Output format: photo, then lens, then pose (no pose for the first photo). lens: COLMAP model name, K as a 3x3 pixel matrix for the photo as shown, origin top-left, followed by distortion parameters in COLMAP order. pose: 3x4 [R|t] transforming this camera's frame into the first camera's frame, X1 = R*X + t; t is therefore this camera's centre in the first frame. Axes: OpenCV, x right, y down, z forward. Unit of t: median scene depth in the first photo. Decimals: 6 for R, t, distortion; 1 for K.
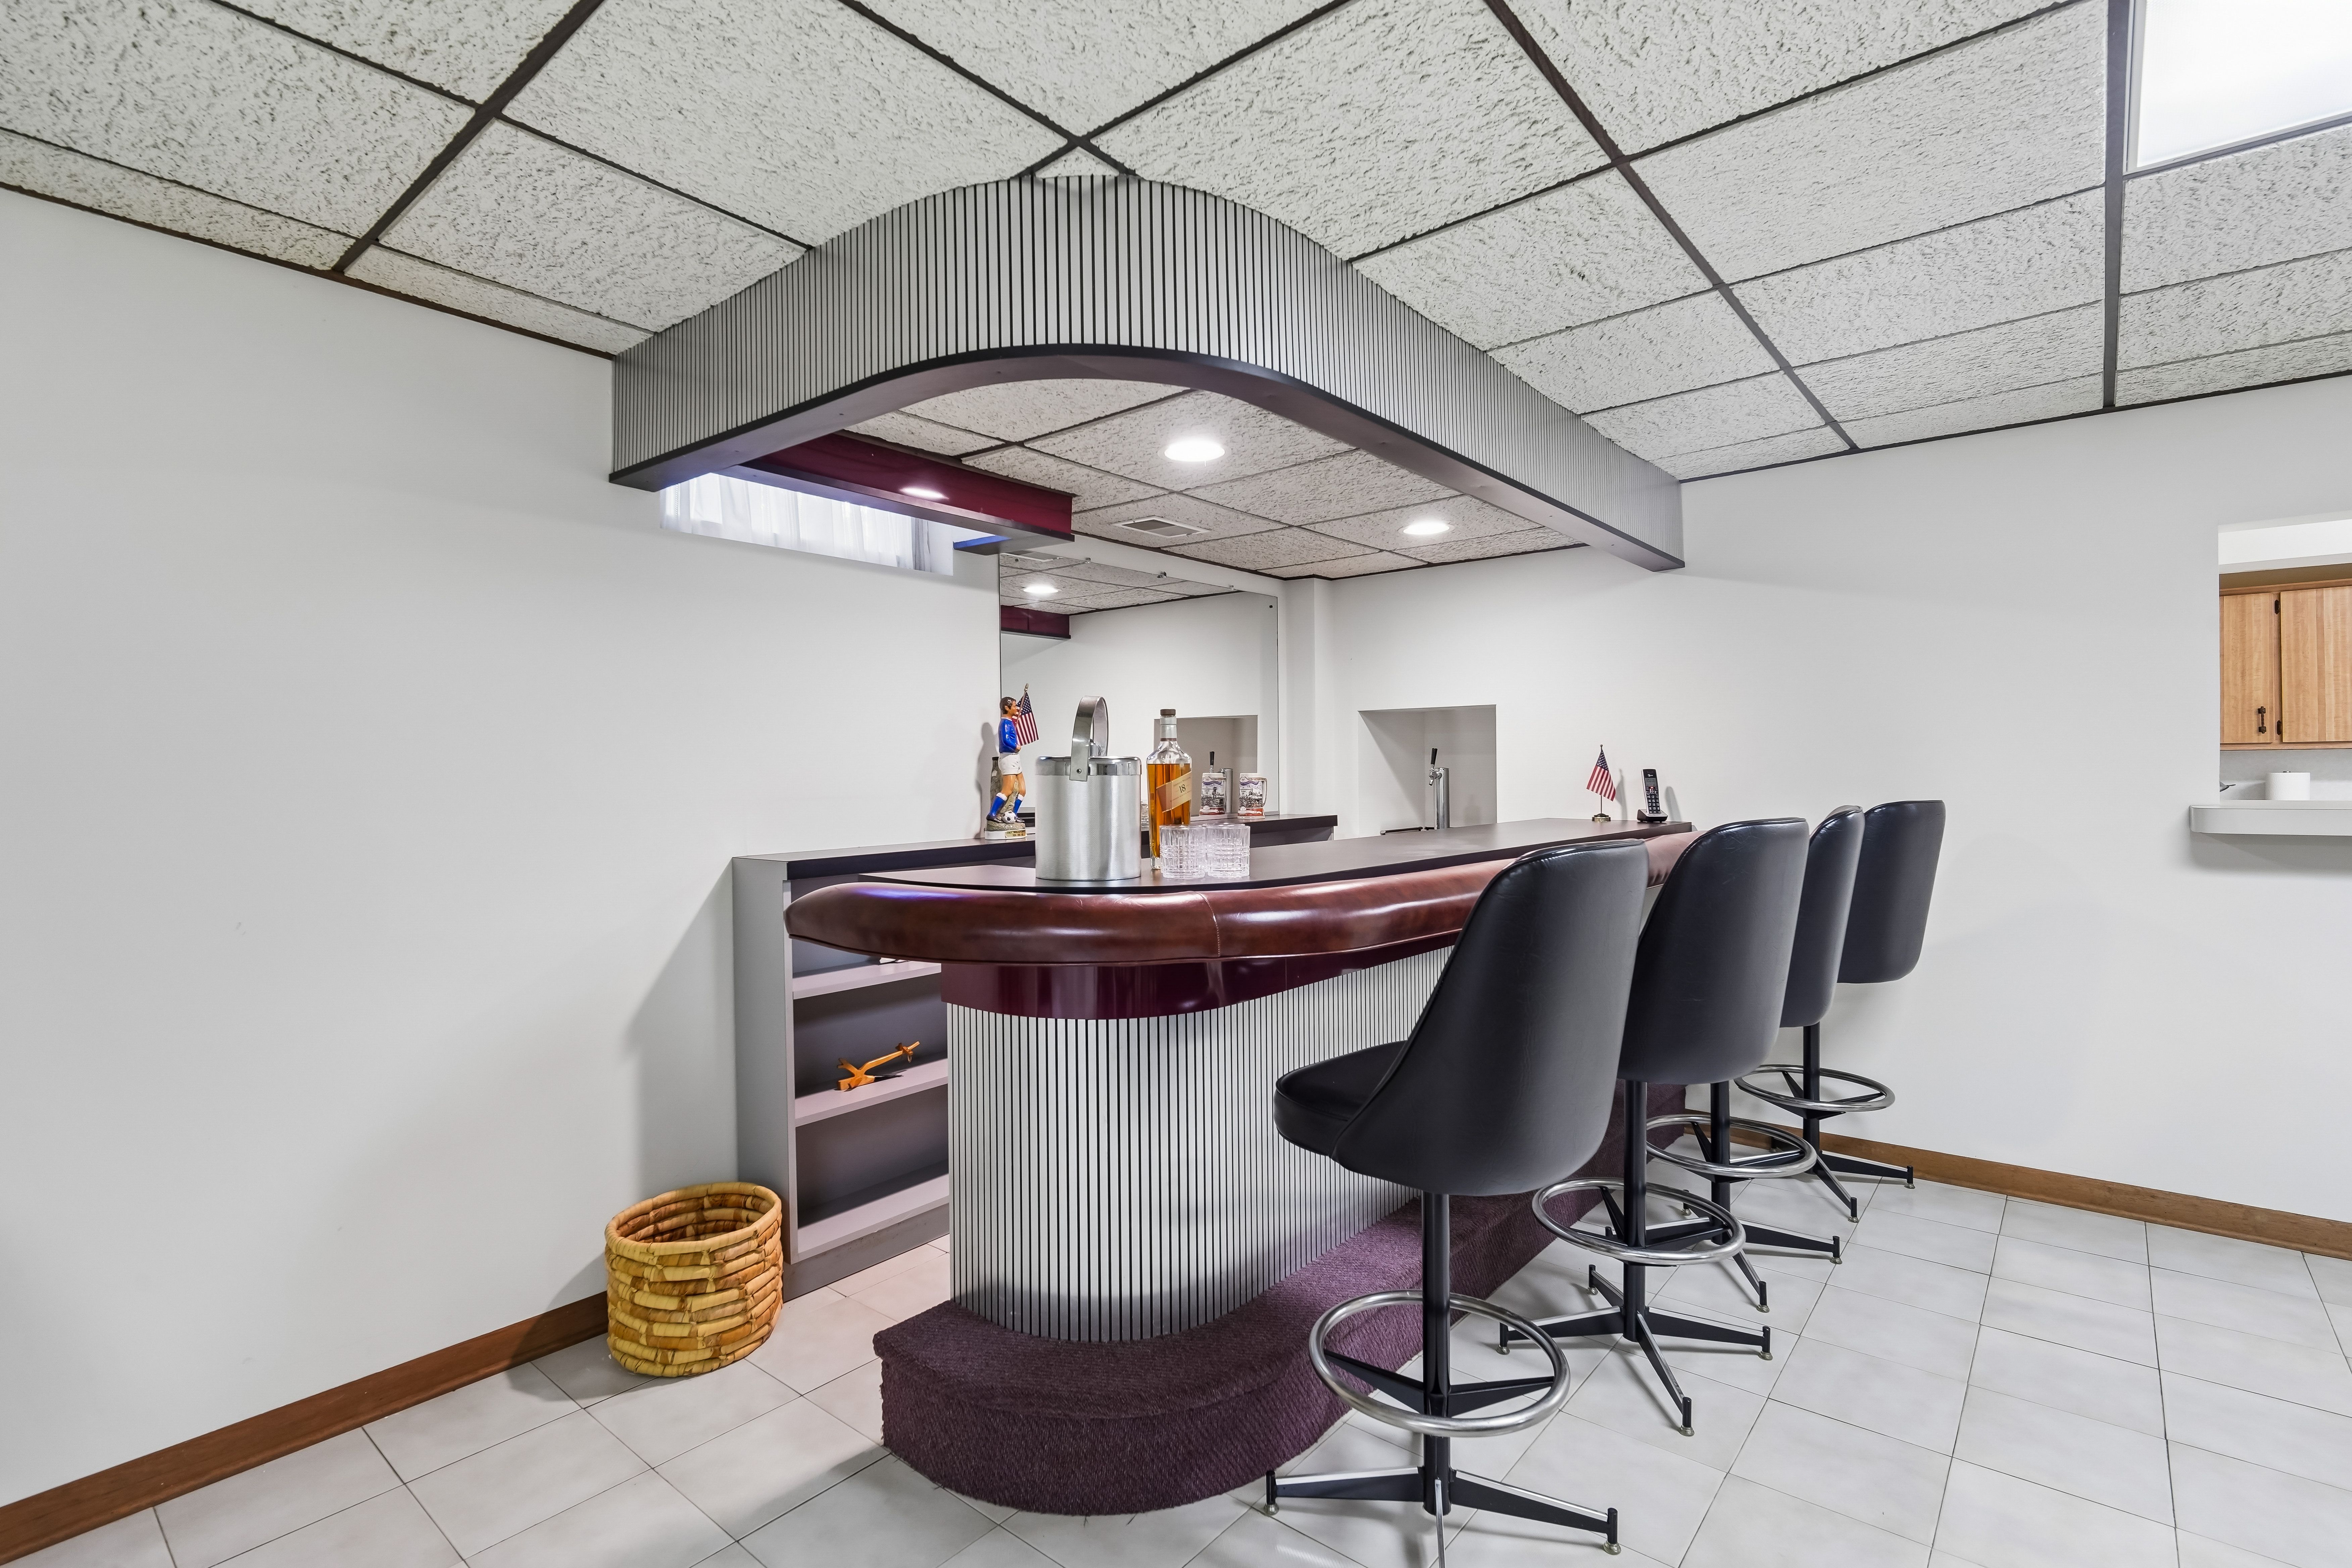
lens RADIAL K [[1104.7, 0, 1185.0], [0, 1104.7, 775.5], [0, 0, 1]] dist [-0.007449, -0.000040]
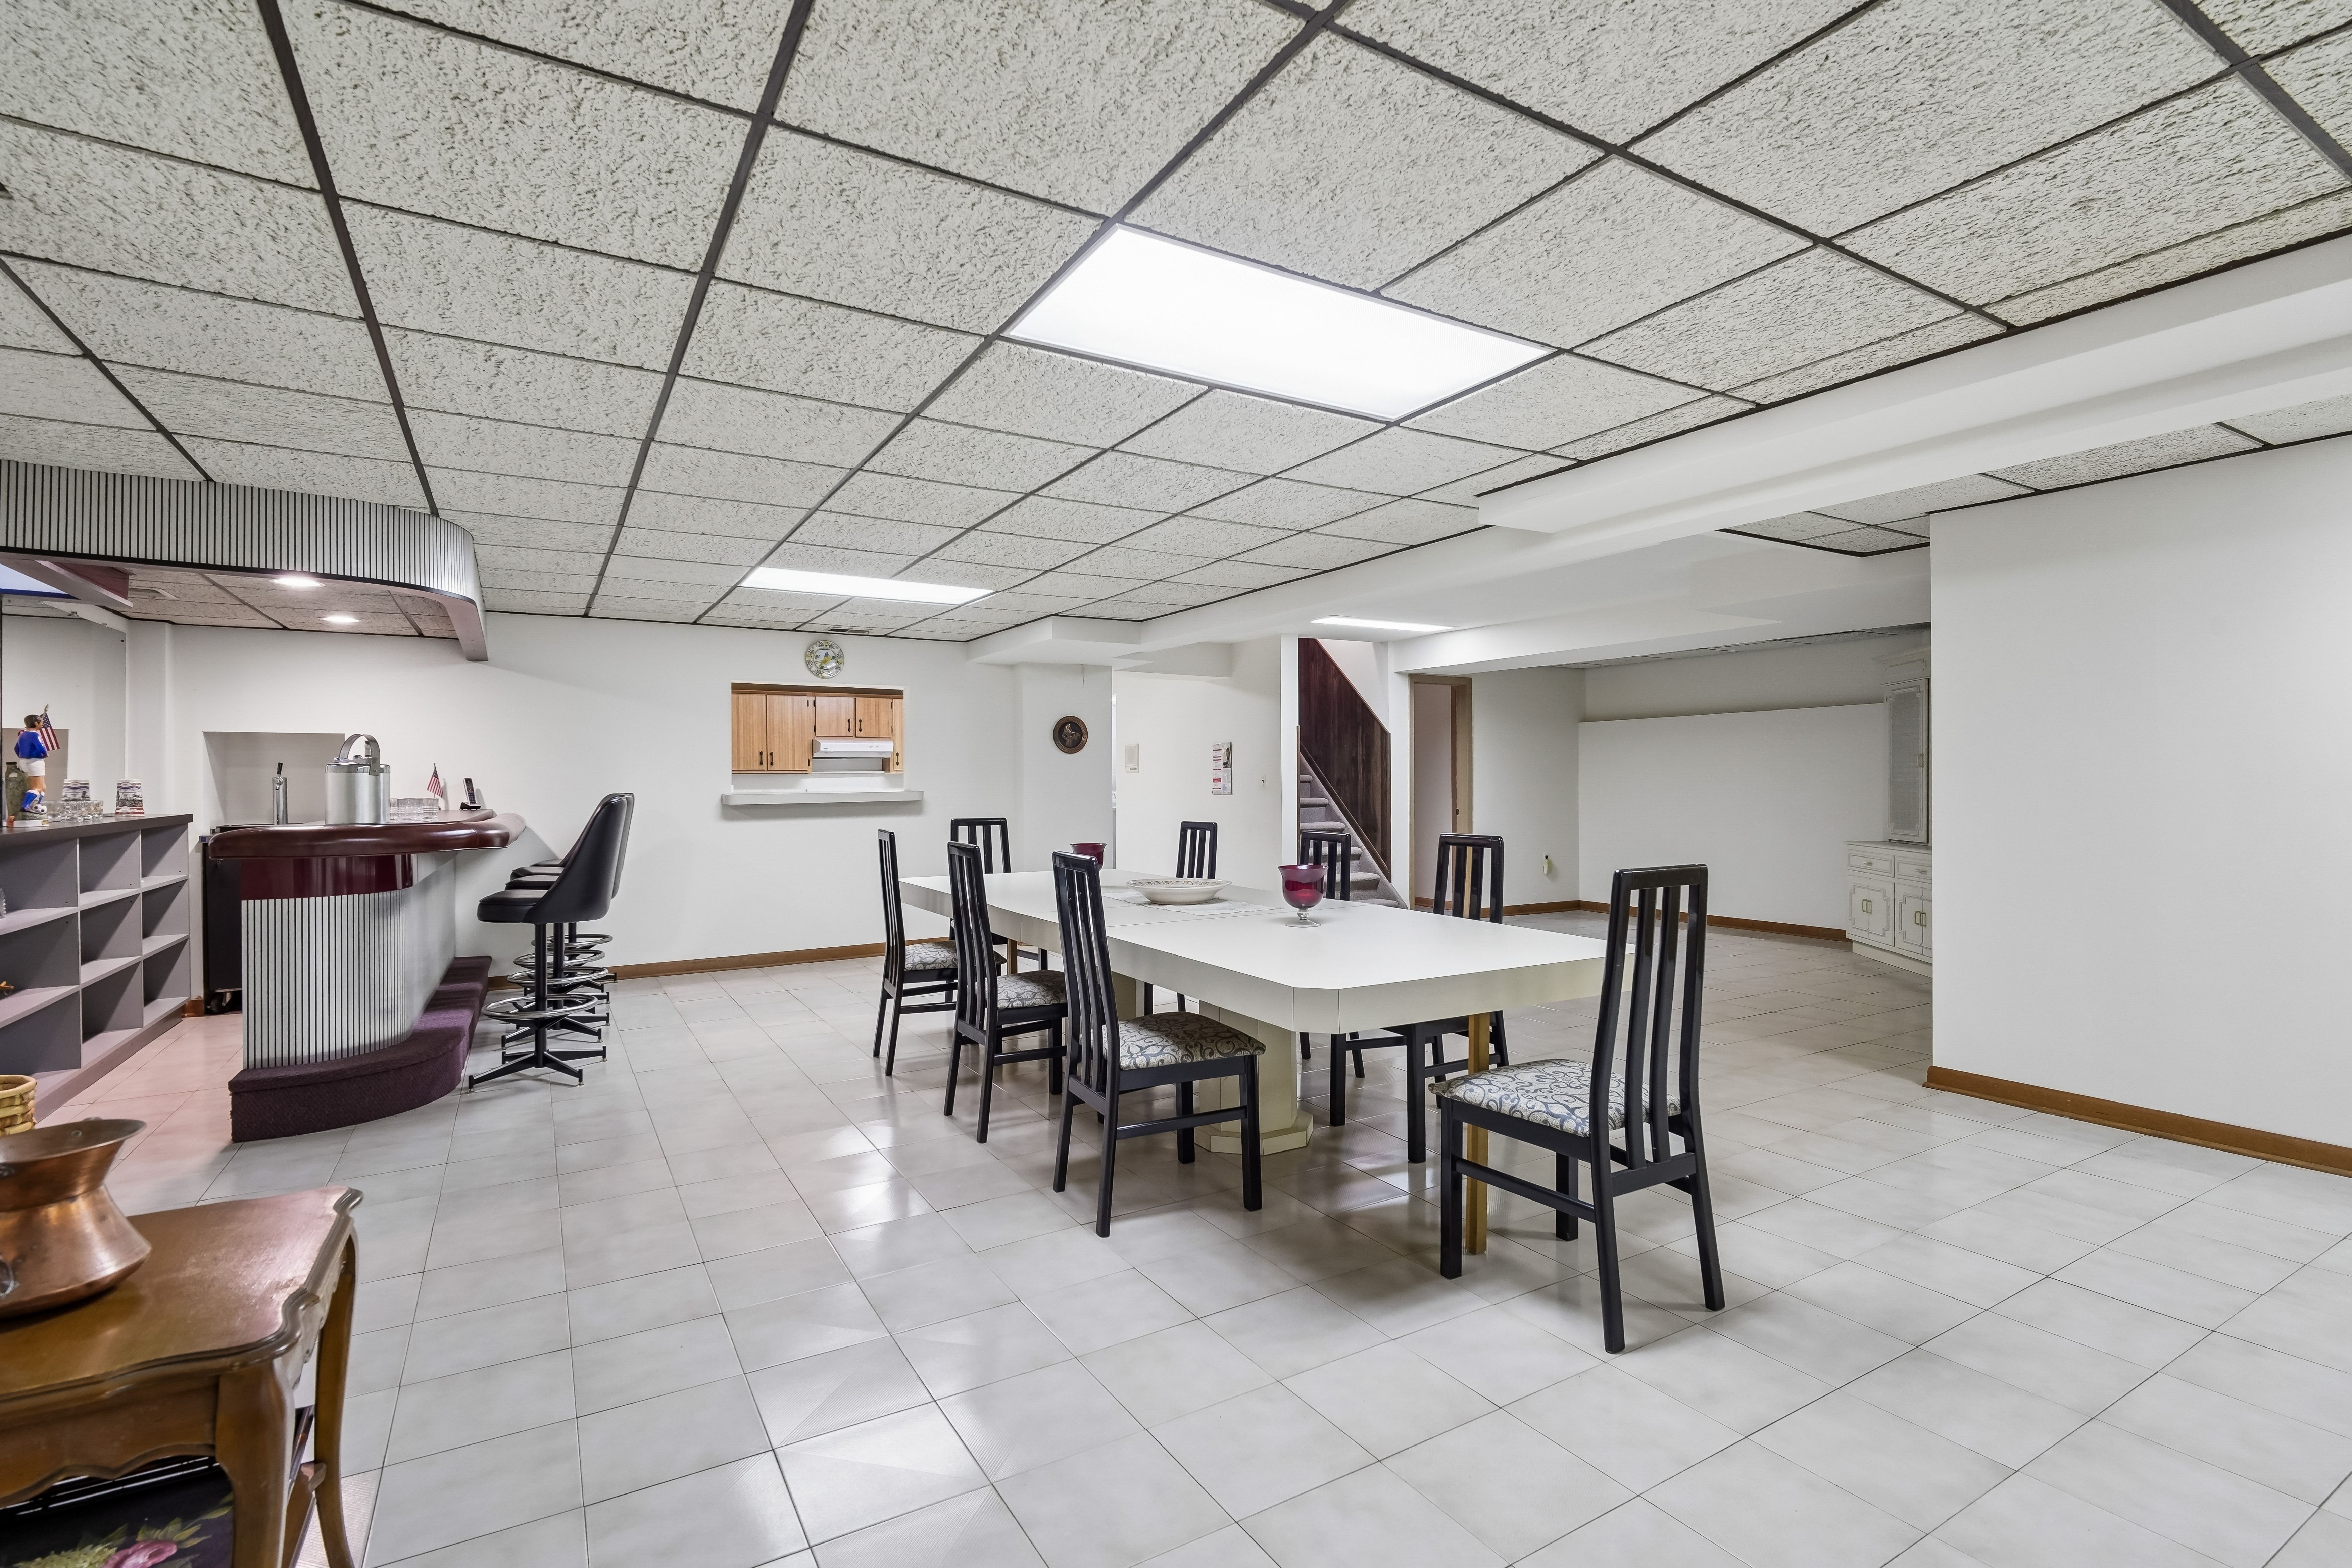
lens RADIAL K [[1104.7, 0, 1185.0], [0, 1104.7, 775.5], [0, 0, 1]] dist [-0.007449, -0.000040]
pose [[0.329073, 0.012688, 0.944219, -0.597027], [0.010787, 0.999794, -0.017194, 0.022869], [-0.944243, 0.015844, 0.328869, -0.433330]]
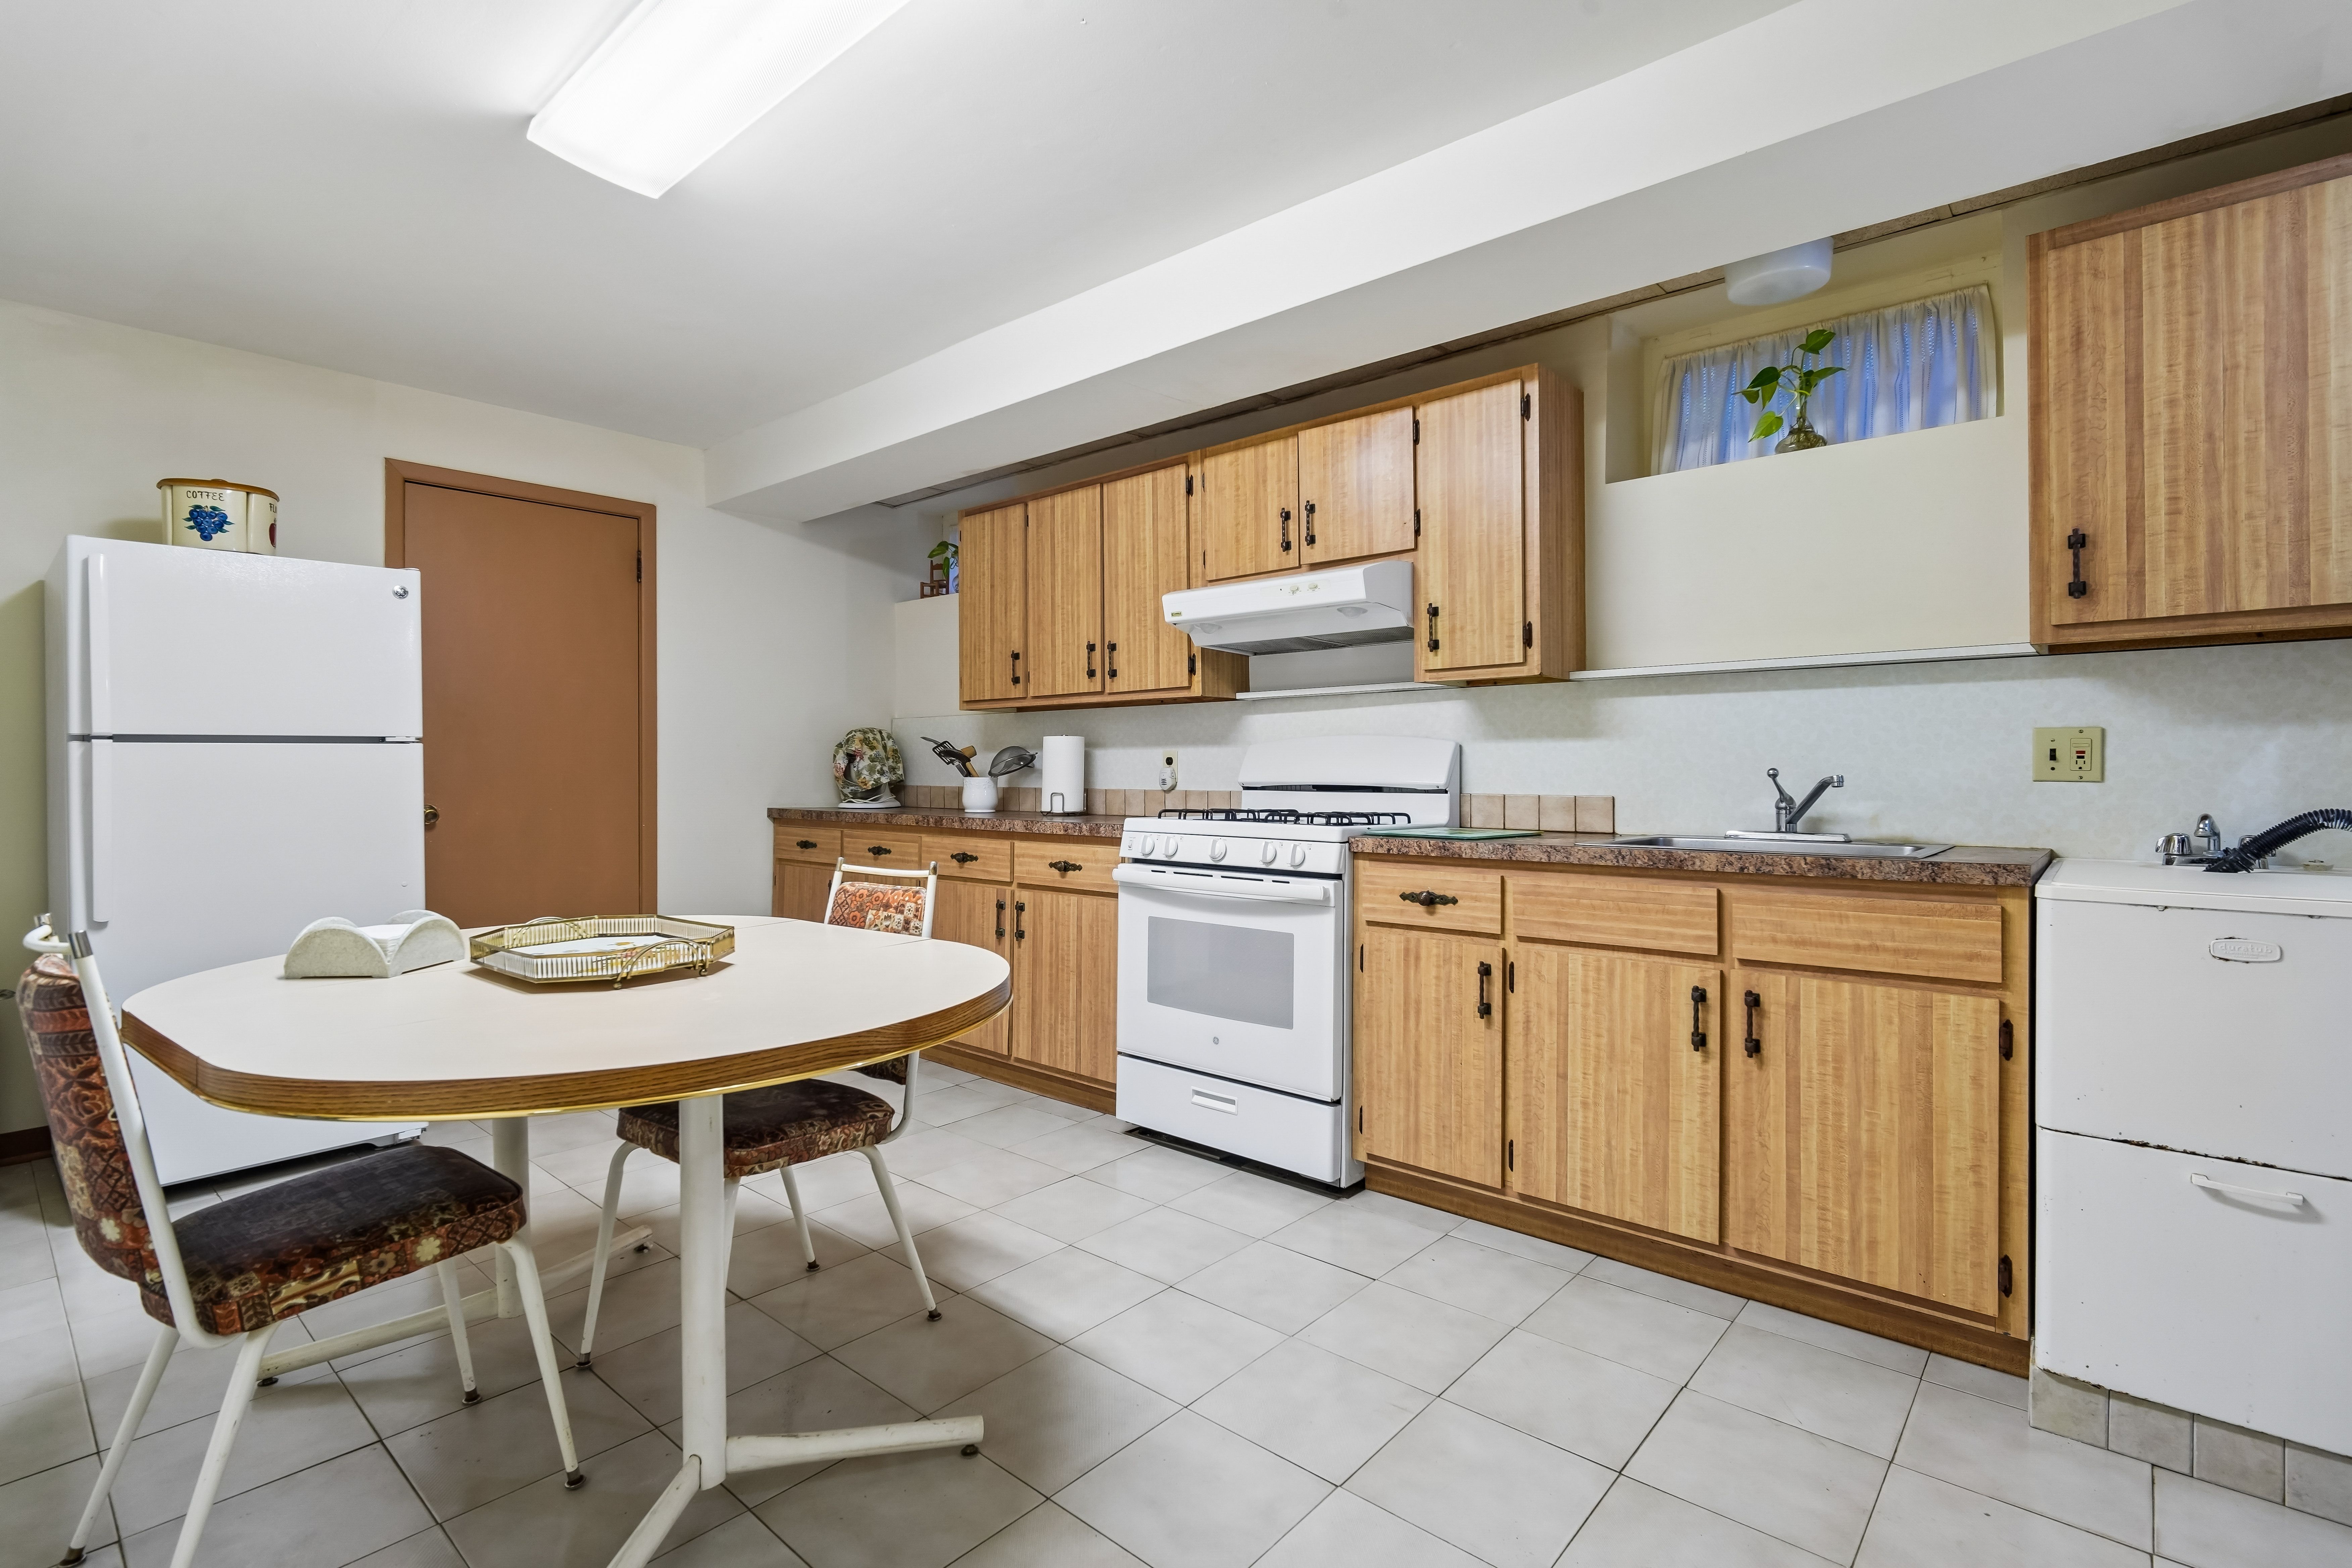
lens RADIAL K [[1084.4, 0, 1173.6], [0, 1084.4, 764.6], [0, 0, 1]] dist [0.001729, 0.000066]
pose [[0.999553, 0.005858, -0.029316, 1.147459], [-0.005976, 0.999974, -0.003928, 0.020493], [0.029292, 0.004101, 0.999562, 0.246804]]
